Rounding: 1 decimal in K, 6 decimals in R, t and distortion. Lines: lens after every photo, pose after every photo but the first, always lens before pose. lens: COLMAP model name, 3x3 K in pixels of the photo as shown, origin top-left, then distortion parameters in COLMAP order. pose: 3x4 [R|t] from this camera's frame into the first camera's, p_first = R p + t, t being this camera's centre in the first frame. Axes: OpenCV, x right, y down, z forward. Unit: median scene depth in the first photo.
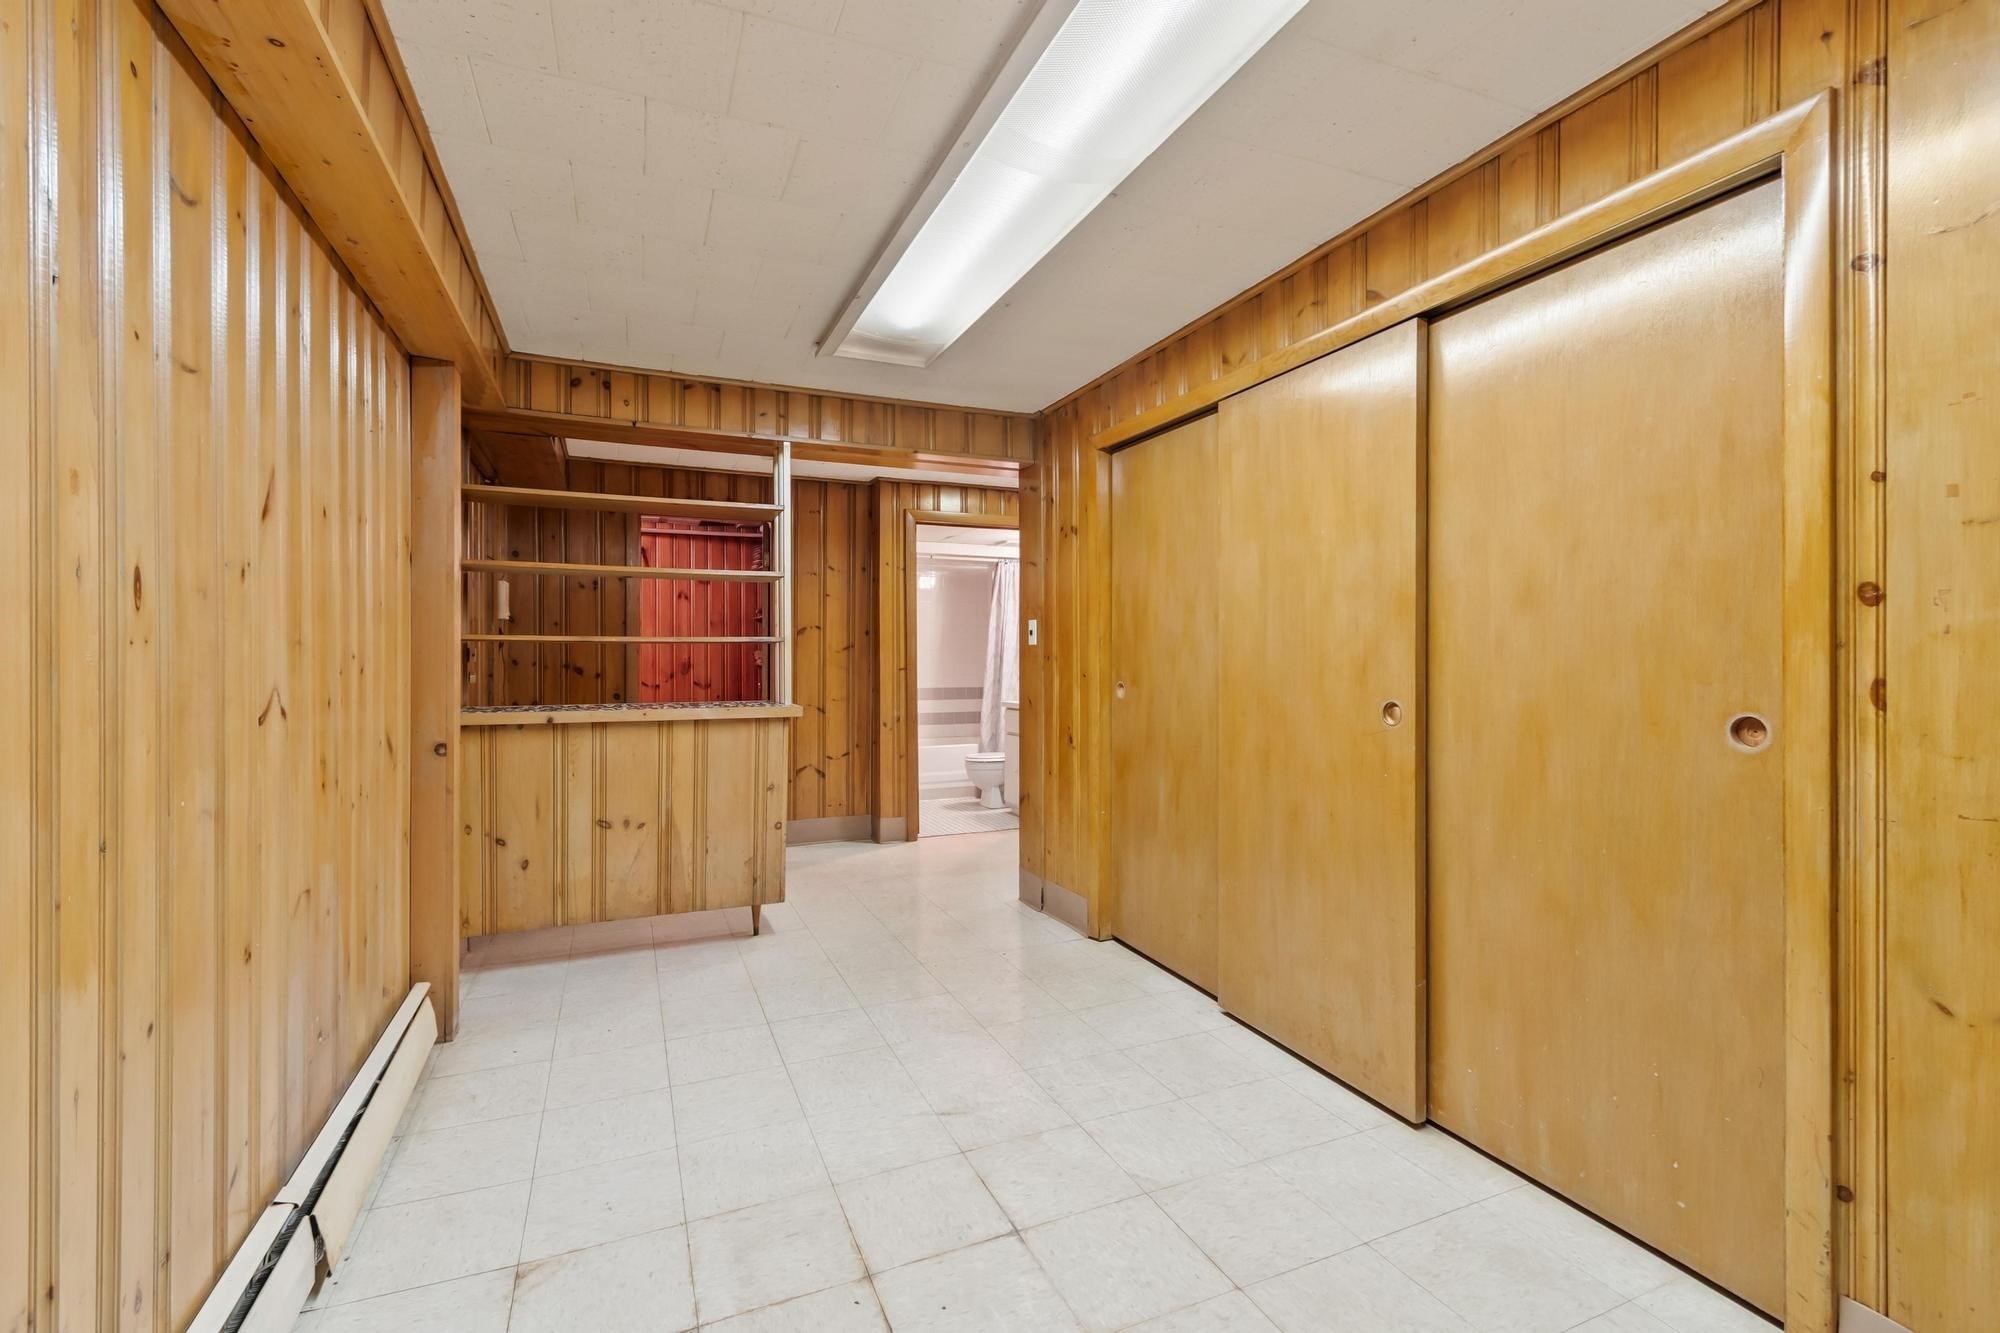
lens RADIAL K [[871.6, 0, 989.3], [0, 871.6, 664.1], [0, 0, 1]] dist [-0.000713, -0.000411]
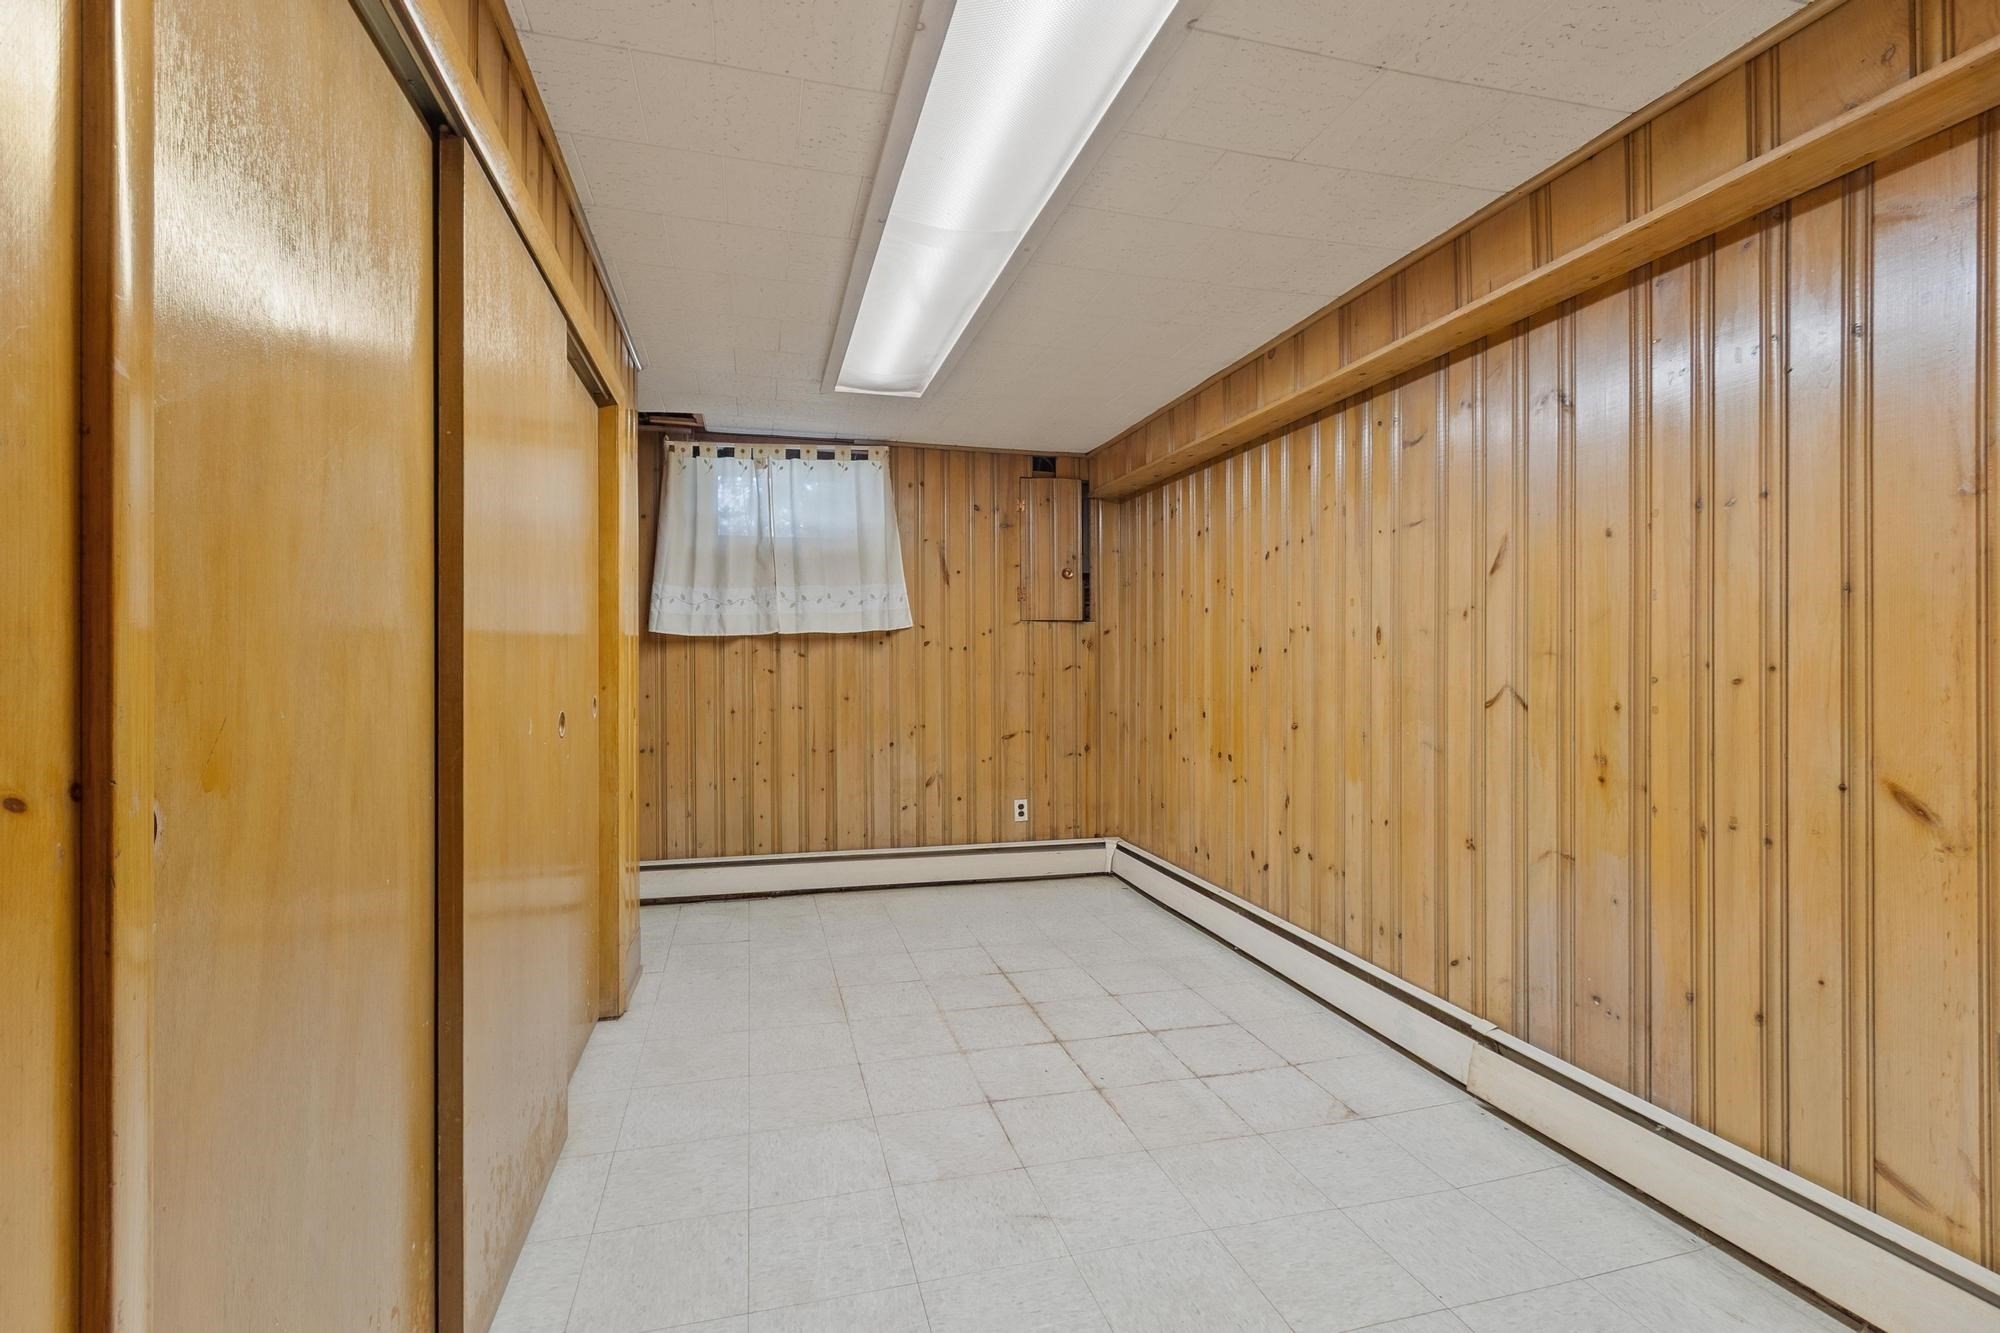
lens RADIAL K [[871.6, 0, 989.3], [0, 871.6, 664.1], [0, 0, 1]] dist [-0.000713, -0.000411]
pose [[-0.991208, 0.000246, 0.132314, -0.133164], [0.001487, 0.999956, 0.009280, -0.019471], [-0.132306, 0.009395, -0.991164, 2.153635]]
